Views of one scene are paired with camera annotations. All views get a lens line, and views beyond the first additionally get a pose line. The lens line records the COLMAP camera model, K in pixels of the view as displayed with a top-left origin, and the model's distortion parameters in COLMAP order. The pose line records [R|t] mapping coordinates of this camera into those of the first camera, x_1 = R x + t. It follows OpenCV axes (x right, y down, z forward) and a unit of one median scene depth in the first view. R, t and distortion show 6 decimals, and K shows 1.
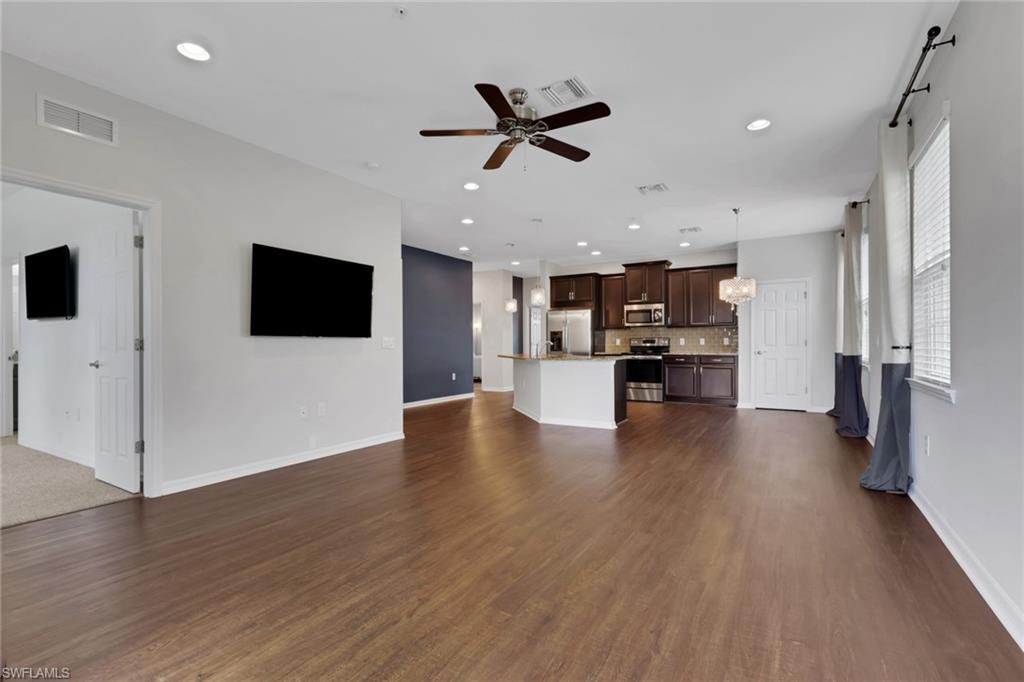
lens RADIAL K [[496.7, 0, 503.3], [0, 496.7, 342.3], [0, 0, 1]] dist [-0.001938, -0.000675]
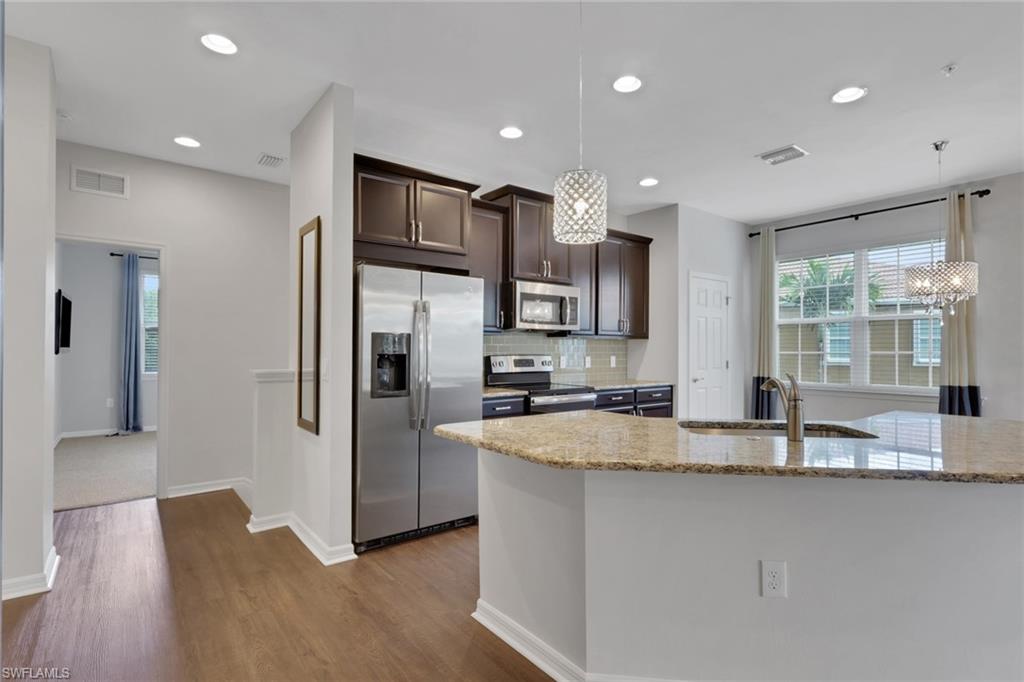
lens RADIAL K [[496.7, 0, 506.2], [0, 496.7, 343.1], [0, 0, 1]] dist [-0.001938, -0.000675]
pose [[0.354853, 0.024068, 0.934612, -0.166934], [-0.004749, 0.999702, -0.023941, -0.009622], [-0.934910, 0.004057, 0.354862, 0.878476]]
